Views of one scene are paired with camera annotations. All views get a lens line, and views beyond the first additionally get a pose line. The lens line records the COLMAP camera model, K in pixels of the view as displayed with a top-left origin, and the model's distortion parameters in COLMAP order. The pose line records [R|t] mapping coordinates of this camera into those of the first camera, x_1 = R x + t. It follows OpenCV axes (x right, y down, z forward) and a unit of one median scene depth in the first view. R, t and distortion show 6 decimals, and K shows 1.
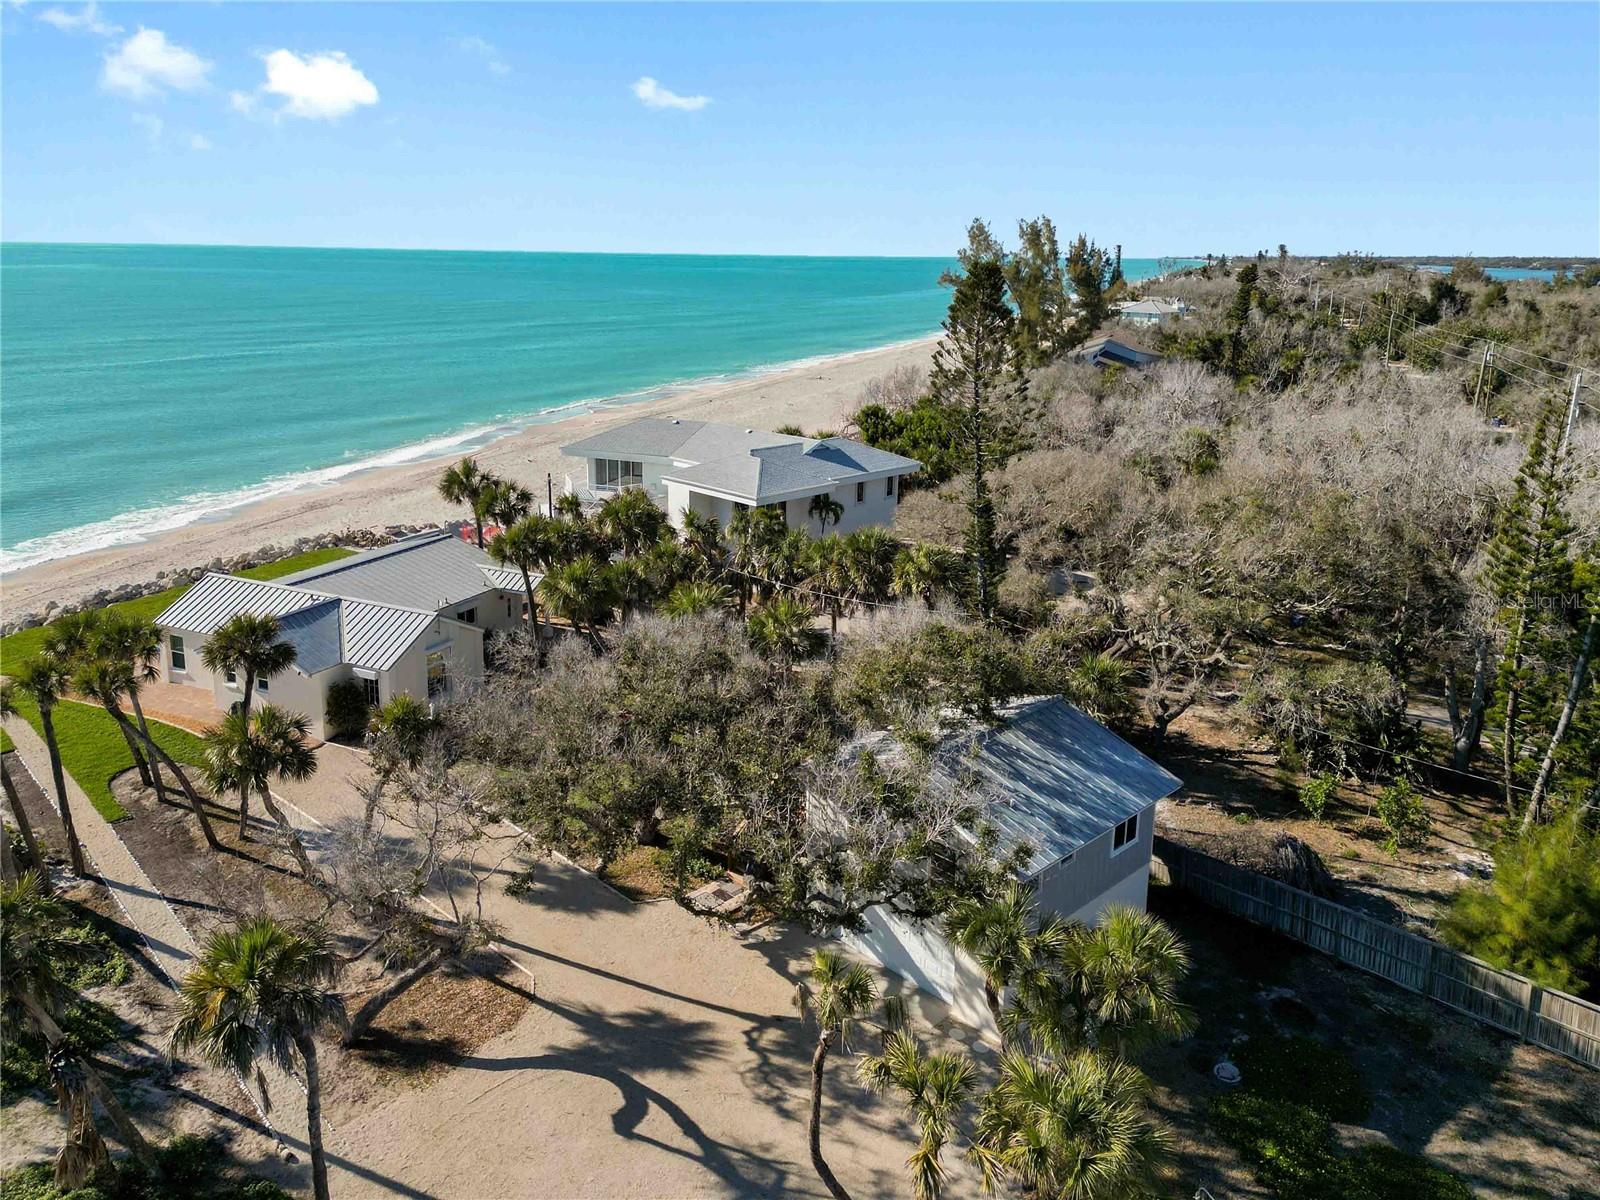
lens RADIAL K [[1180.5, 0, 792.4], [0, 1180.5, 474.4], [0, 0, 1]] dist [0.033034, -0.006168]
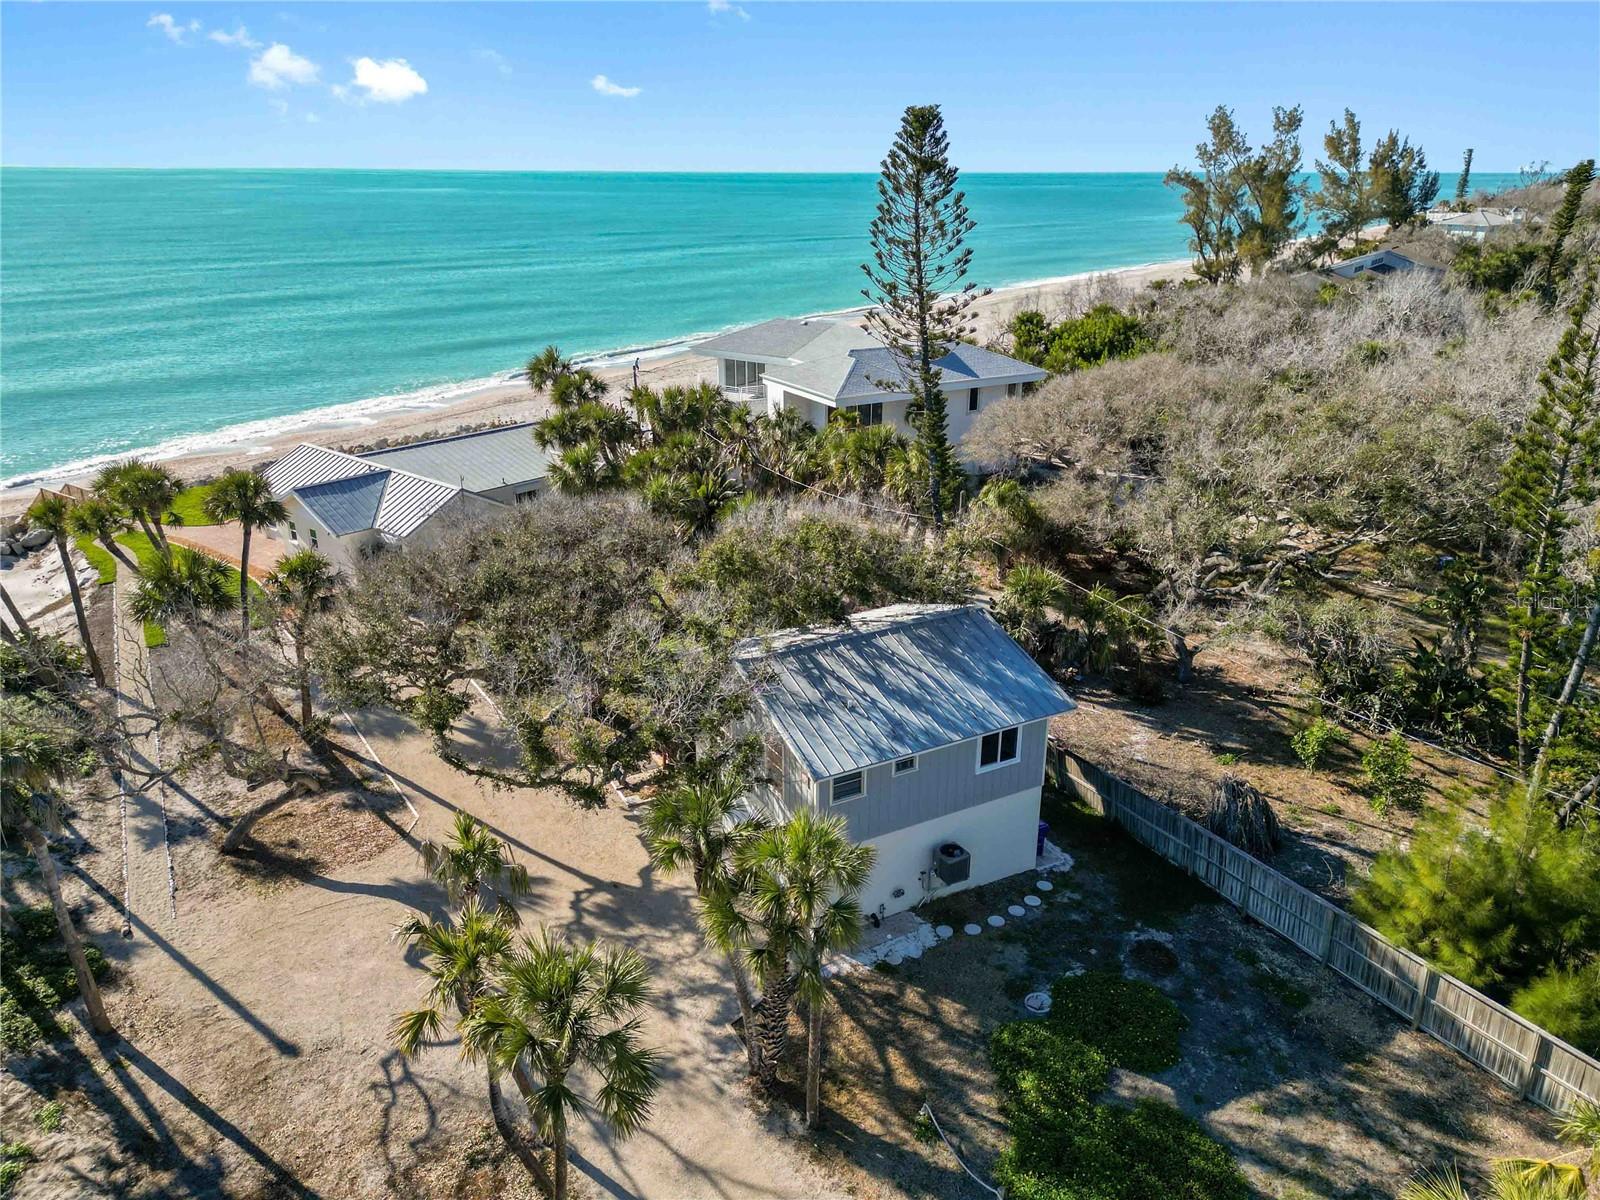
lens RADIAL K [[1128.5, 0, 803.8], [0, 1128.5, 593.6], [0, 0, 1]] dist [0.066609, -0.053959]
pose [[0.967604, 0.078188, -0.240061, 0.304375], [-0.037041, 0.984512, 0.171358, 0.031689], [0.249741, -0.156914, 0.955514, 0.123215]]
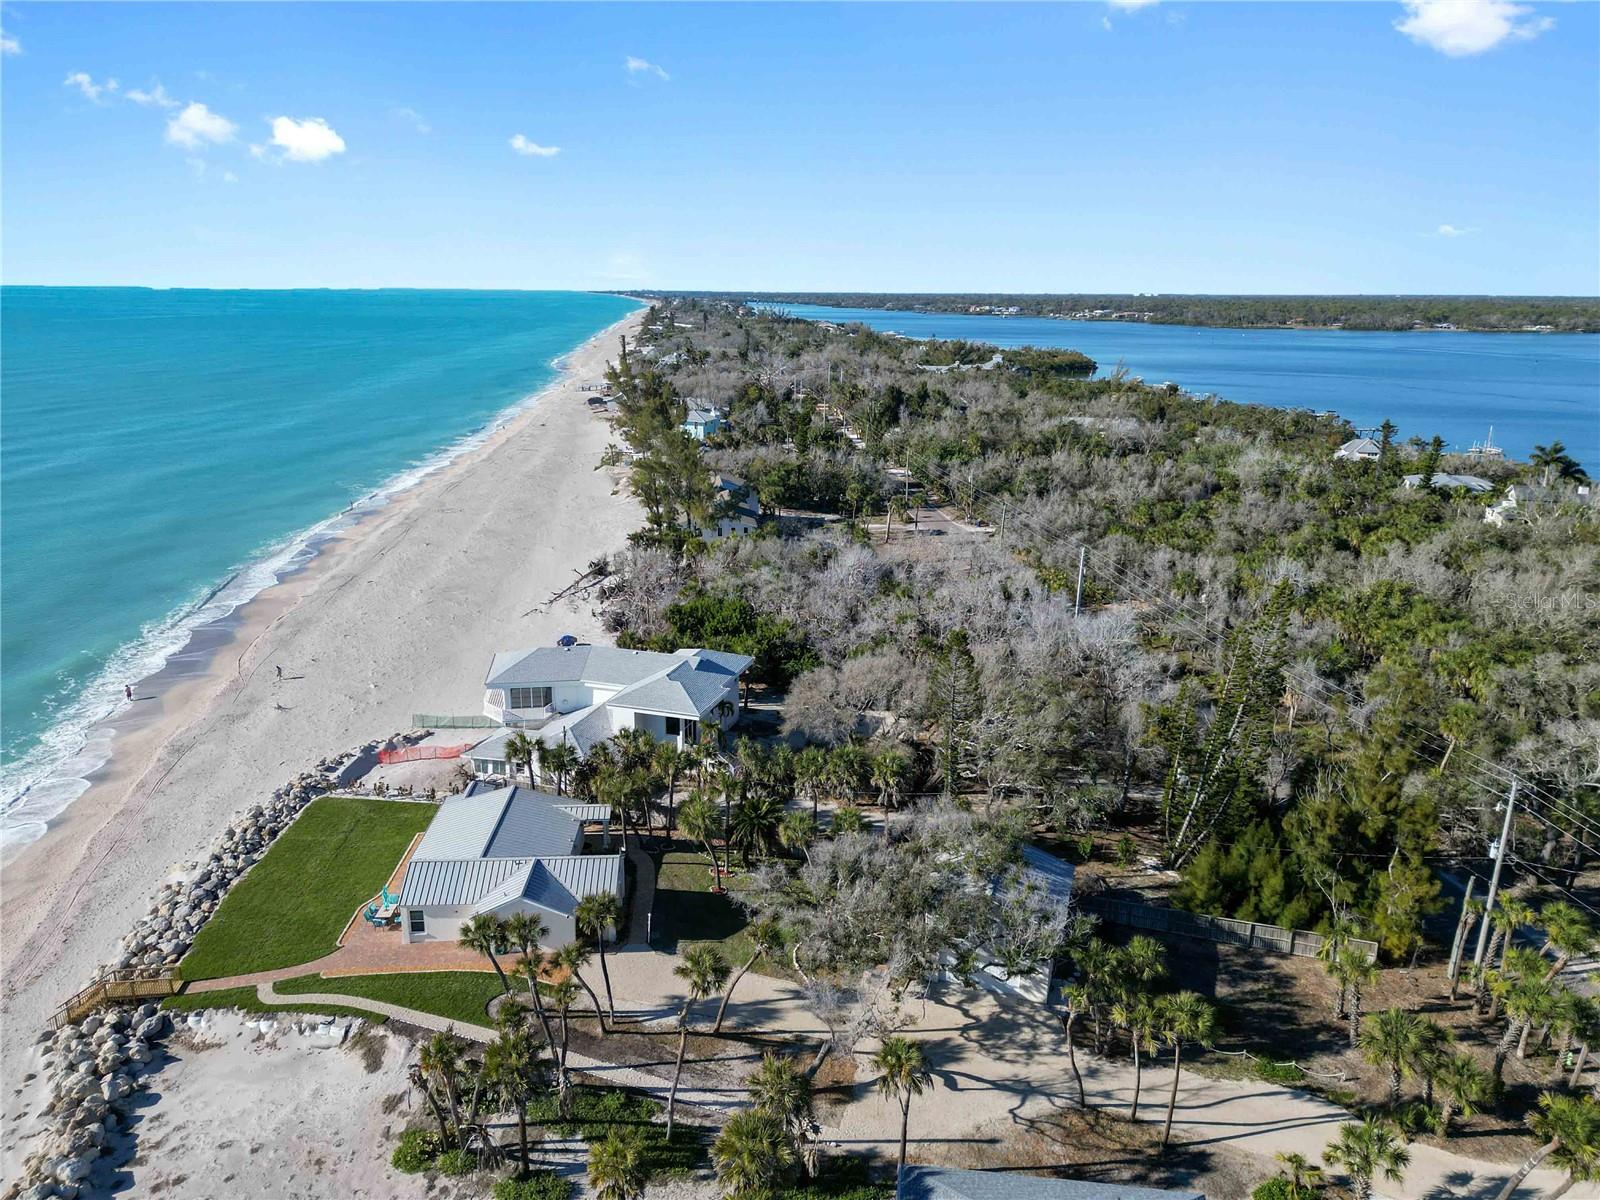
lens RADIAL K [[1128.5, 0, 803.8], [0, 1128.5, 593.6], [0, 0, 1]] dist [0.066609, -0.053959]
pose [[0.884438, -0.122550, 0.450279, -0.899538], [0.087185, 0.991305, 0.098551, -0.438046], [-0.458442, -0.047905, 0.887432, -0.520776]]
